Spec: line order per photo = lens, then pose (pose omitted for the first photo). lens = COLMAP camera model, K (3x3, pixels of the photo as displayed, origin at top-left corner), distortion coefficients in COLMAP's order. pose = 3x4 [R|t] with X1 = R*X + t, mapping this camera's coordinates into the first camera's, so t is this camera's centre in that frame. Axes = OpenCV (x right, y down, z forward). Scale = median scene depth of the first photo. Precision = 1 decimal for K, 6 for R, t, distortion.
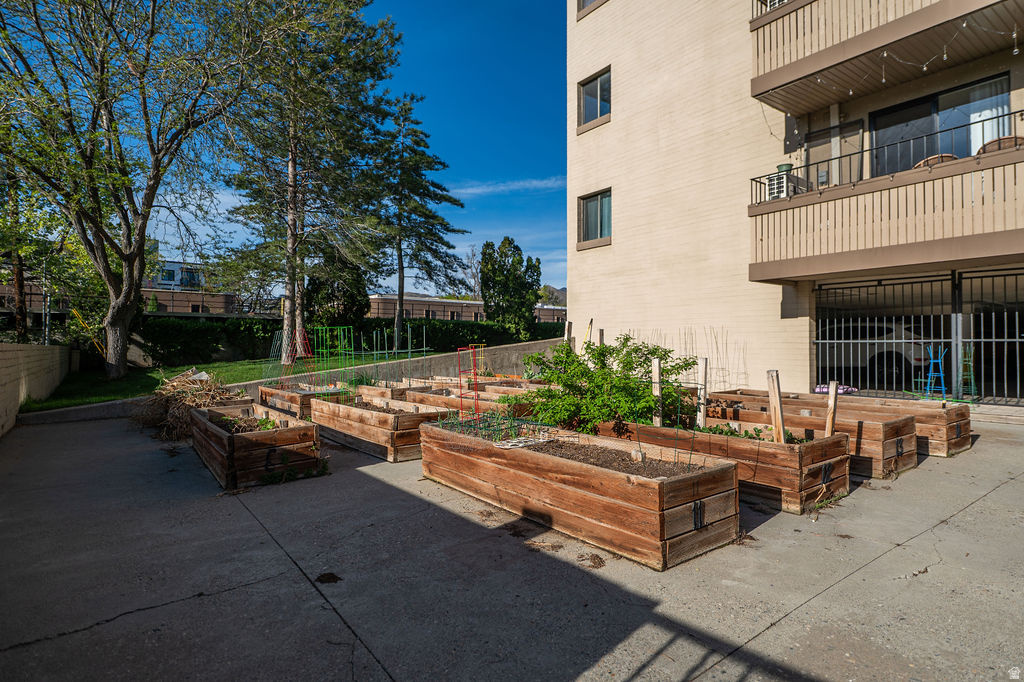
lens RADIAL K [[563.6, 0, 513.5], [0, 563.6, 340.0], [0, 0, 1]] dist [0.001584, 0.000327]
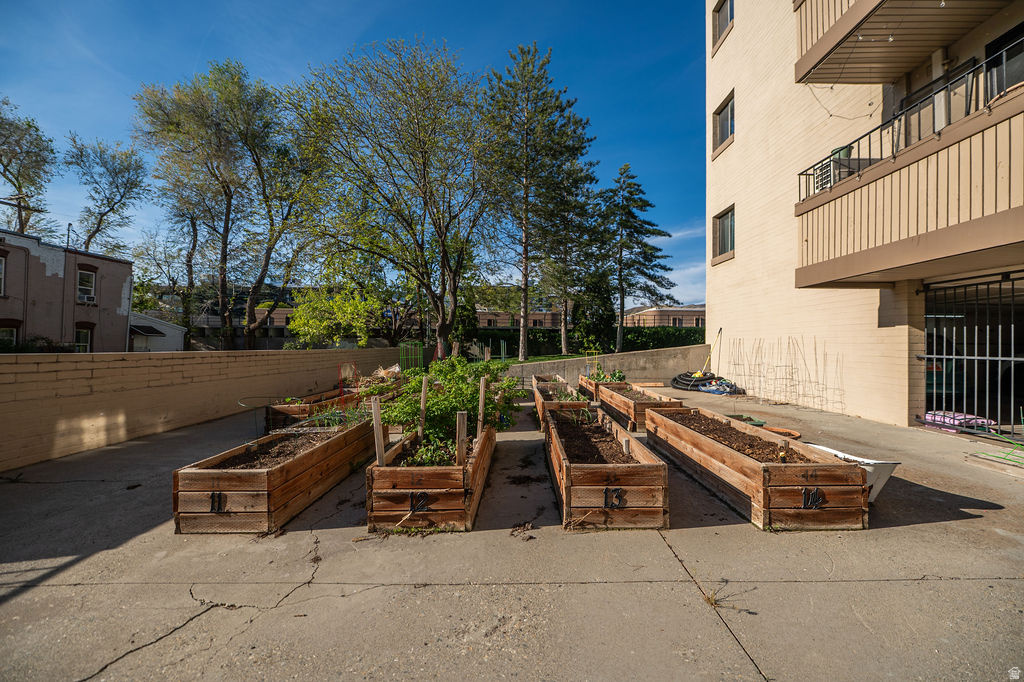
lens RADIAL K [[408.8, 0, 513.9], [0, 408.8, 341.5], [0, 0, 1]] dist [-0.009074, -0.000106]
pose [[0.792528, 0.000931, -0.609835, 0.429010], [0.000225, 0.999998, 0.001818, -0.019172], [0.609836, -0.001578, 0.792526, 0.199472]]
